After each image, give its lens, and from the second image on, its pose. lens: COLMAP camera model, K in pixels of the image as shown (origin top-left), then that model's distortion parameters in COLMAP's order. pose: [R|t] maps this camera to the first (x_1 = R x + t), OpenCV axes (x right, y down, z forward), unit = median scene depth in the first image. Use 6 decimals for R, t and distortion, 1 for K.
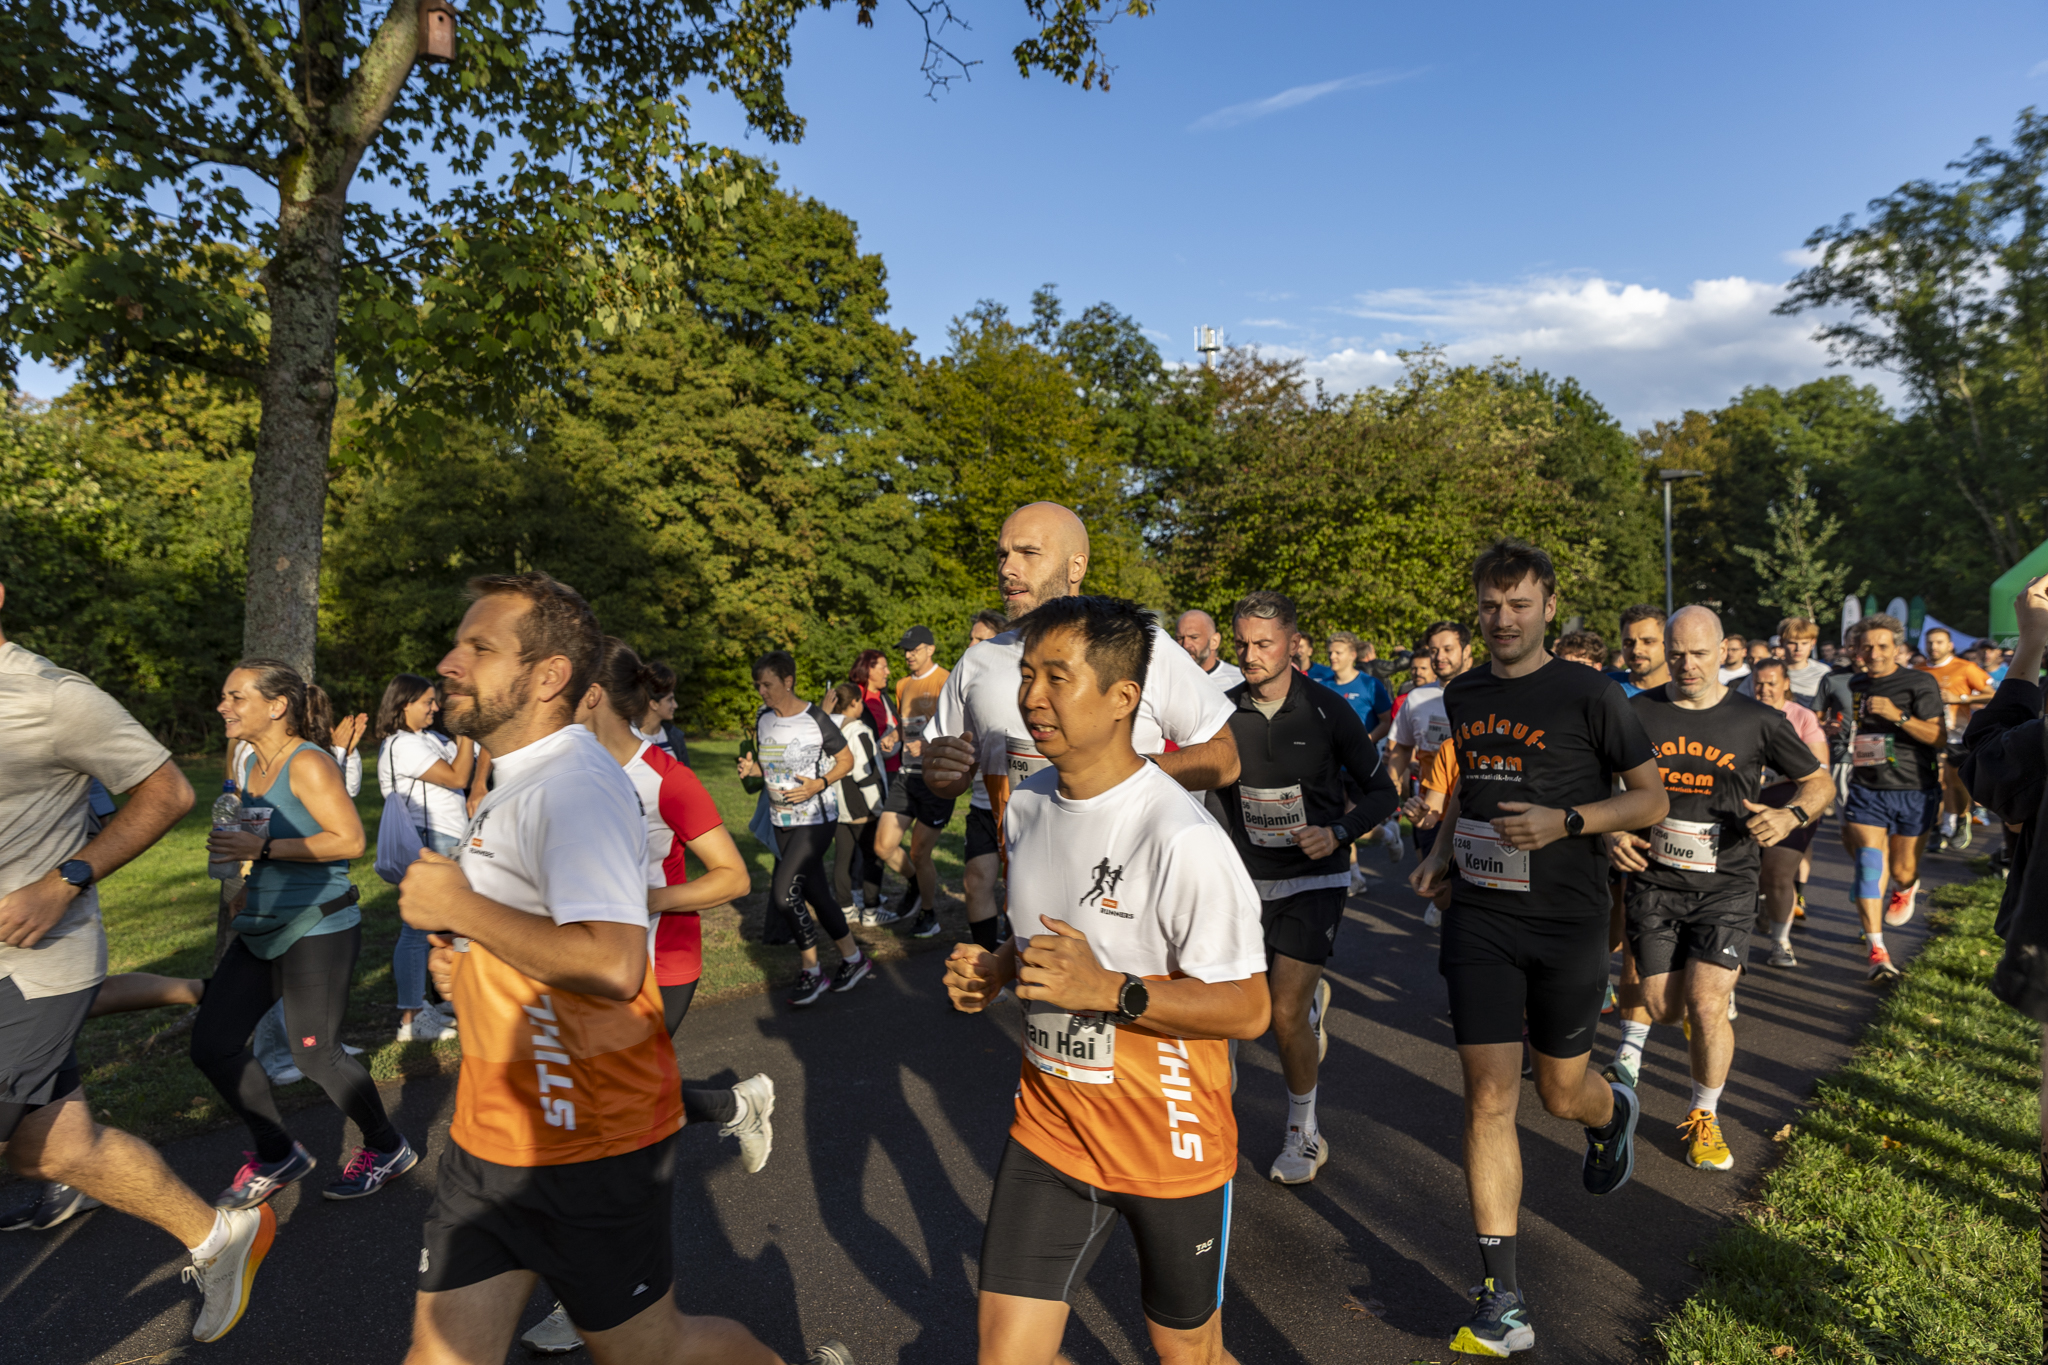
lens RADIAL K [[1417.4, 0, 1025.7], [0, 1417.4, 713.3], [0, 0, 1]] dist [0.005948, 0.001154]
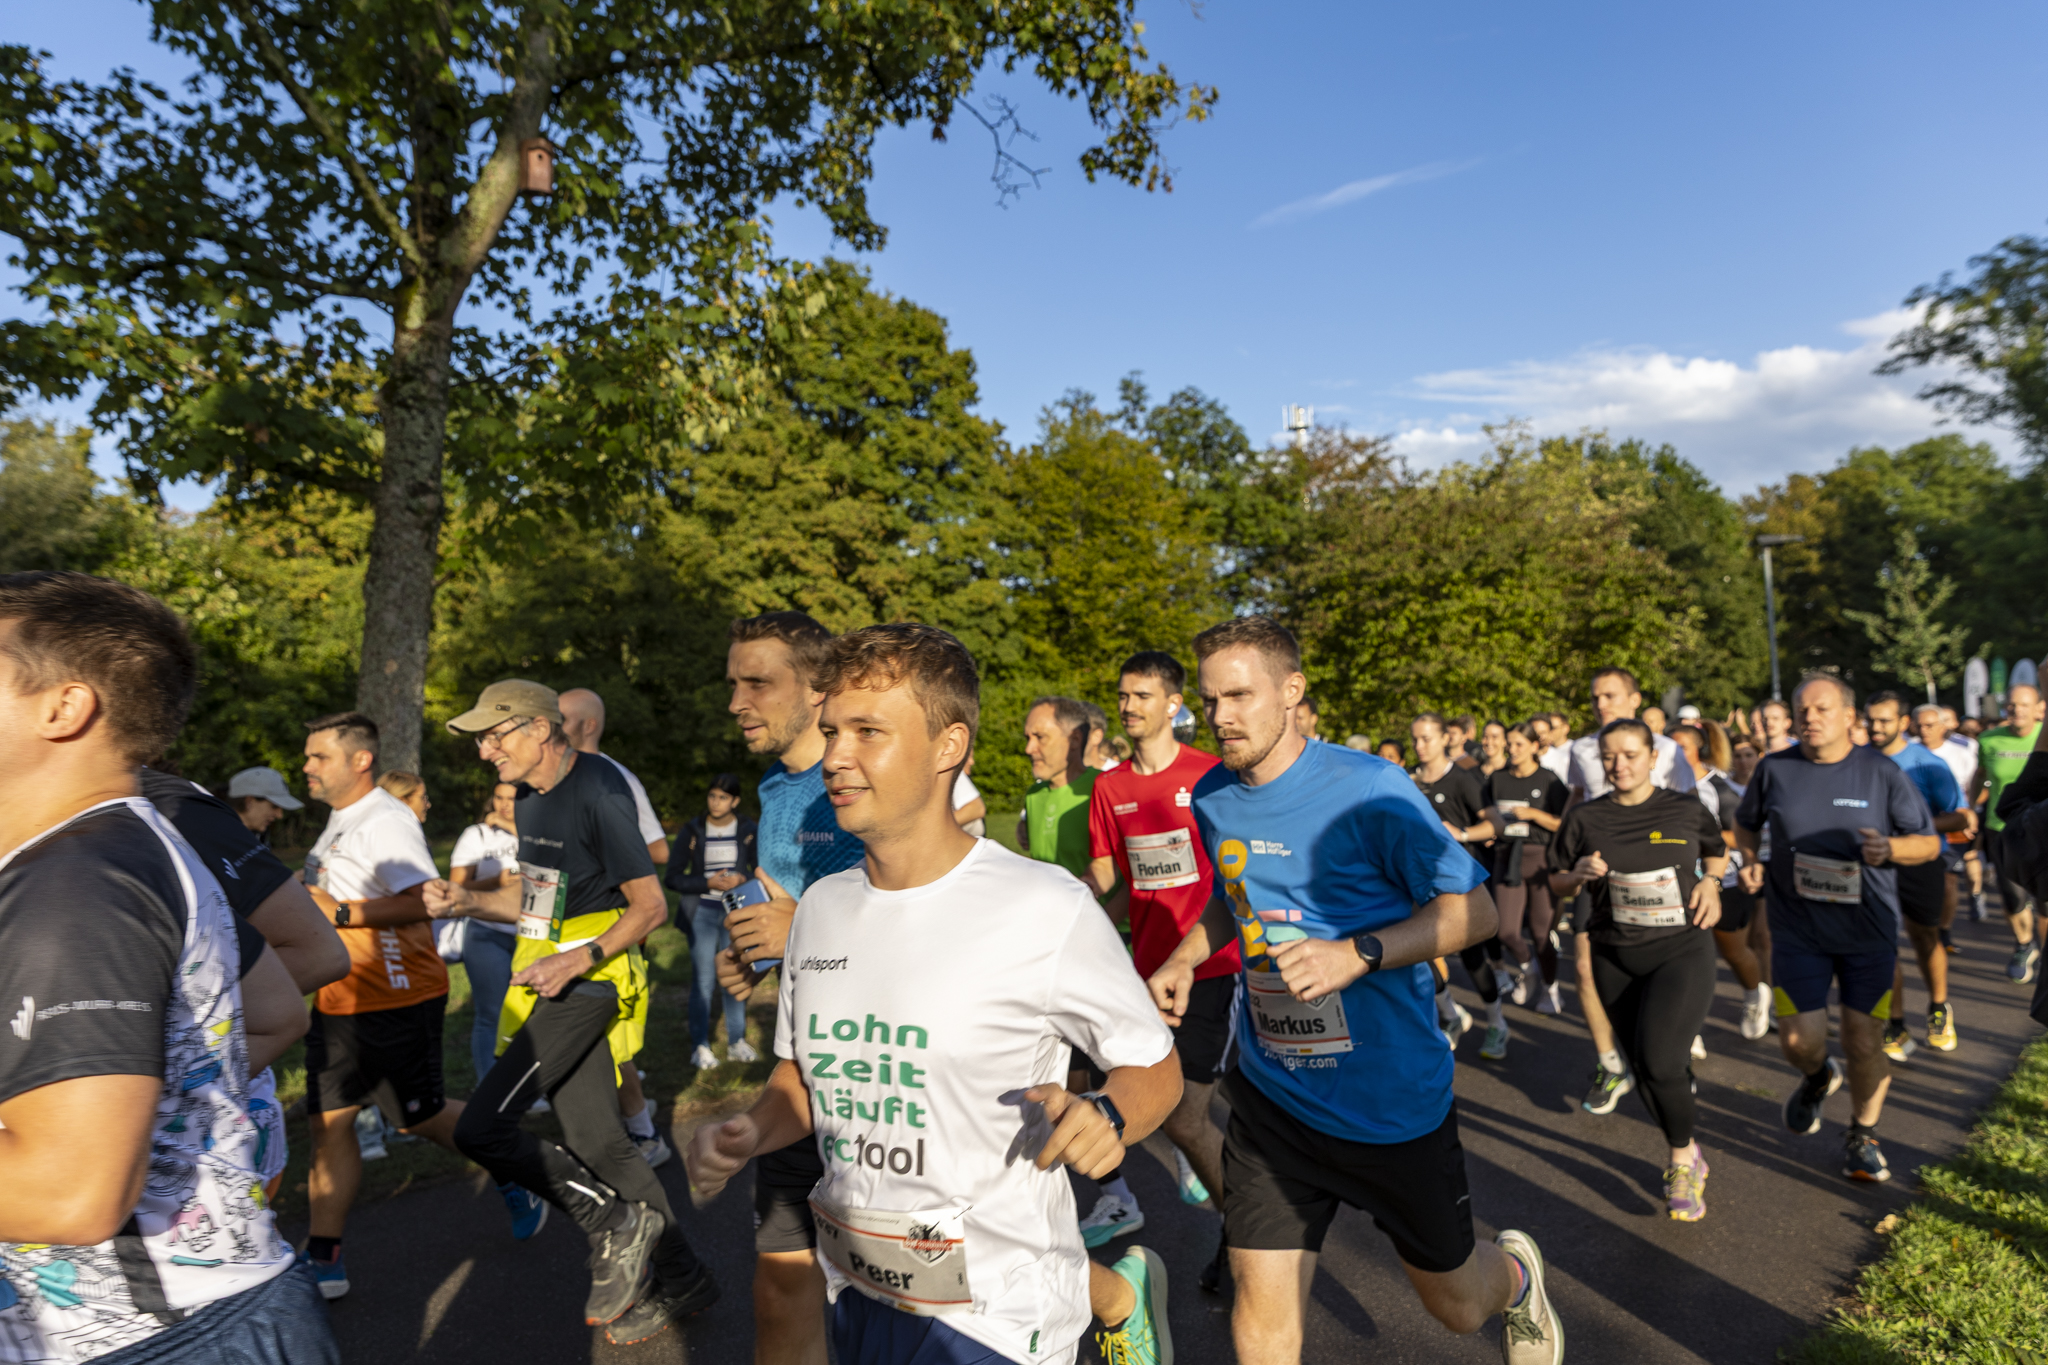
lens RADIAL K [[1417.4, 0, 1030.3], [0, 1417.4, 701.4], [0, 0, 1]] dist [0.005948, 0.001154]
pose [[0.997461, -0.020812, -0.068106, 0.007496], [0.016348, 0.997721, -0.065458, -0.001029], [0.069313, 0.064178, 0.995528, -0.004908]]
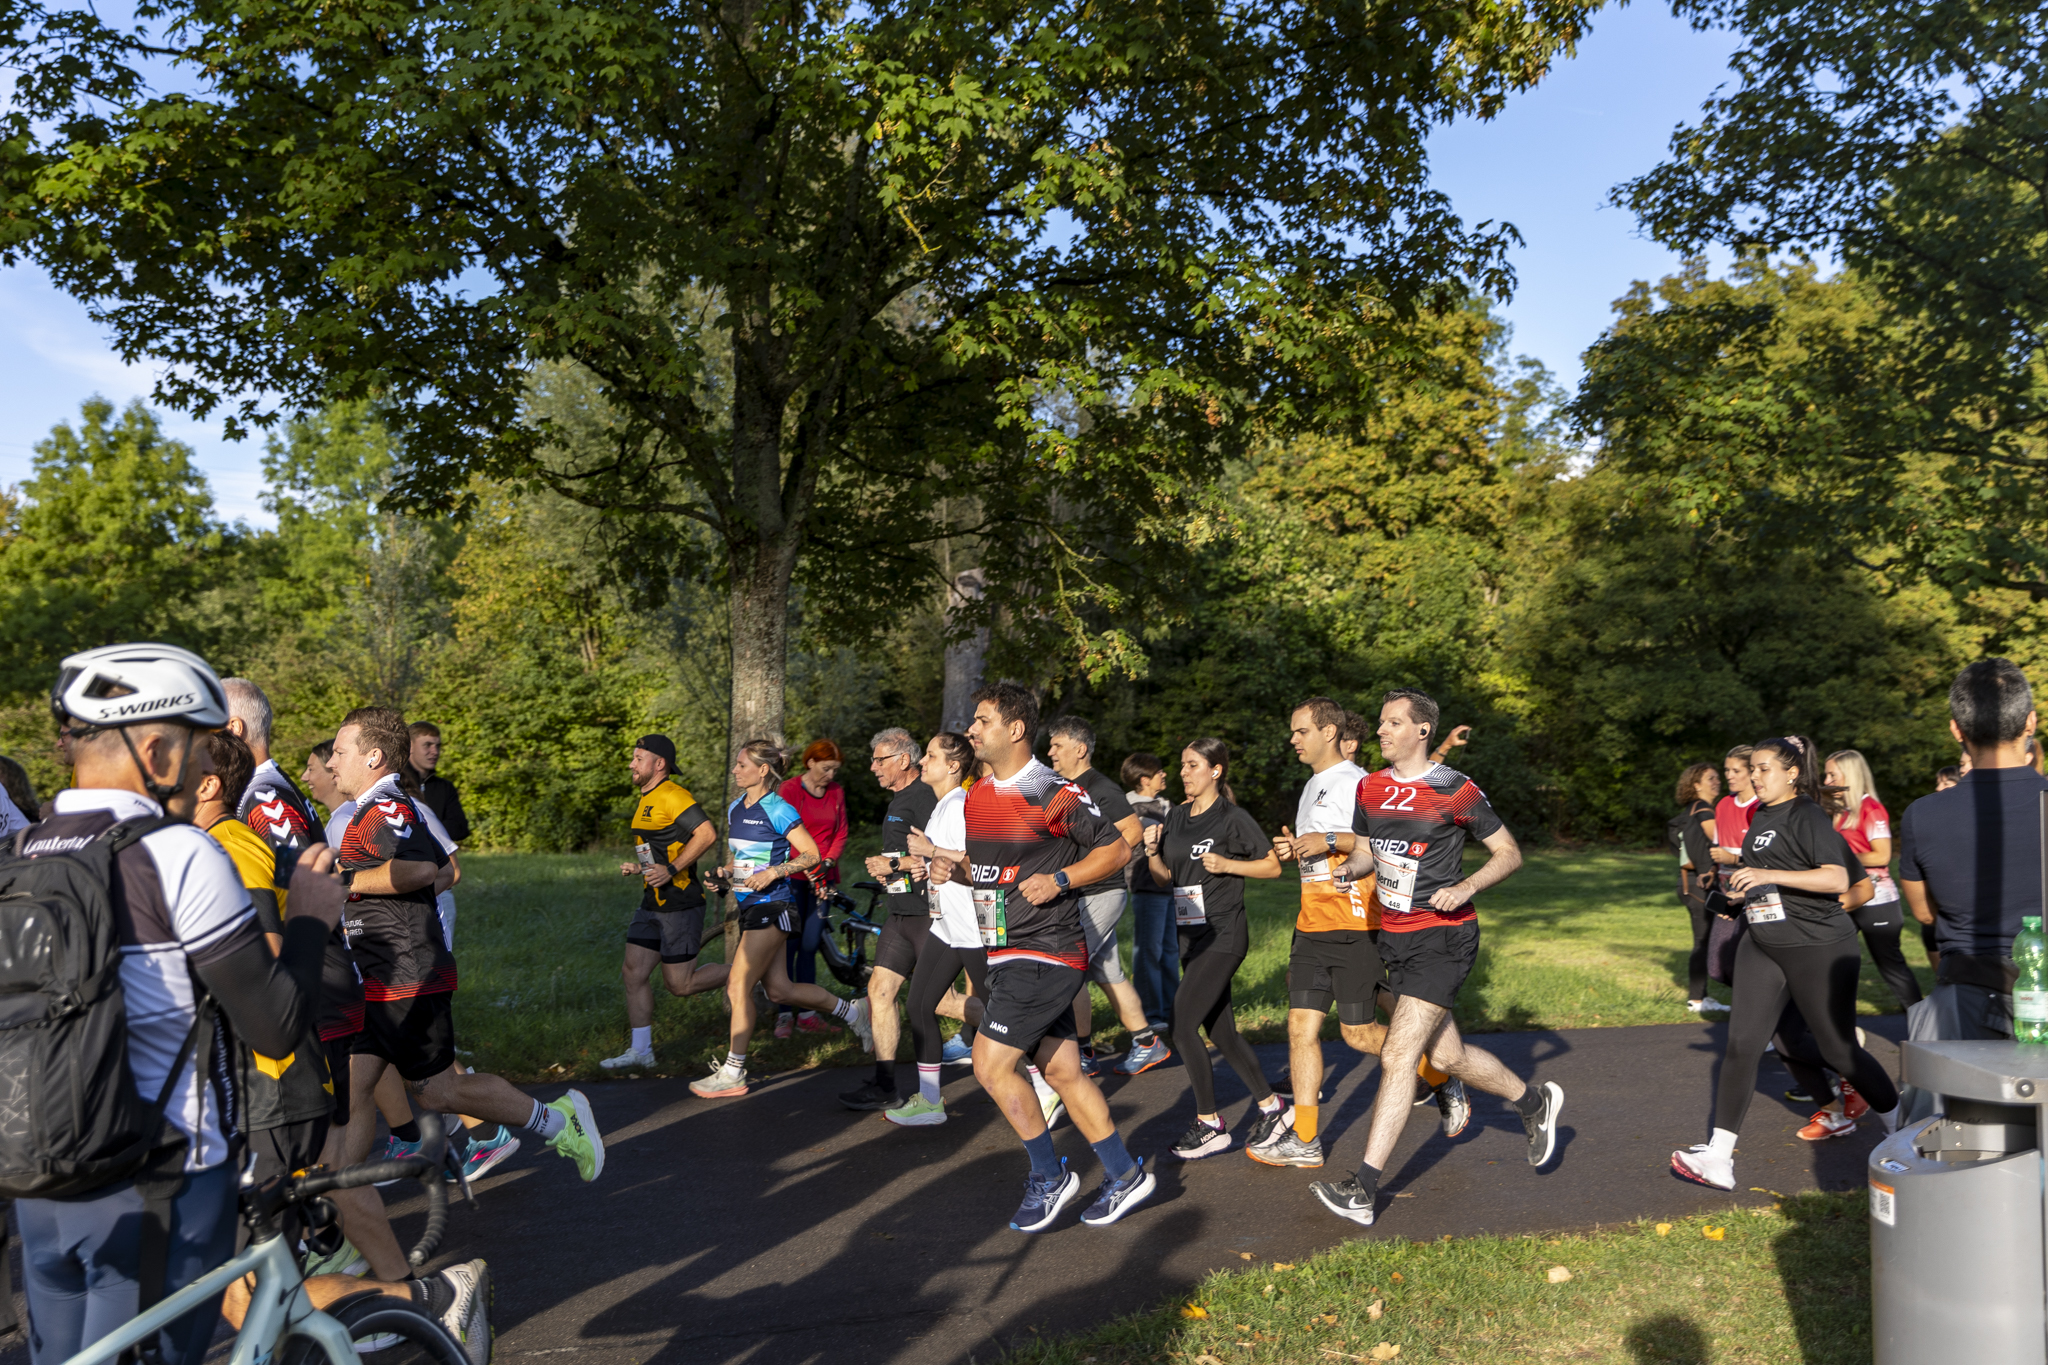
lens RADIAL K [[2086.7, 0, 1022.2], [0, 2086.7, 682.3], [0, 0, 1]] dist [0.006546, 0.000000]
pose [[0.846164, -0.008544, -0.532854, -0.057422], [-0.029933, 0.997531, -0.063528, 0.015909], [0.532081, 0.069705, 0.843819, -0.393737]]
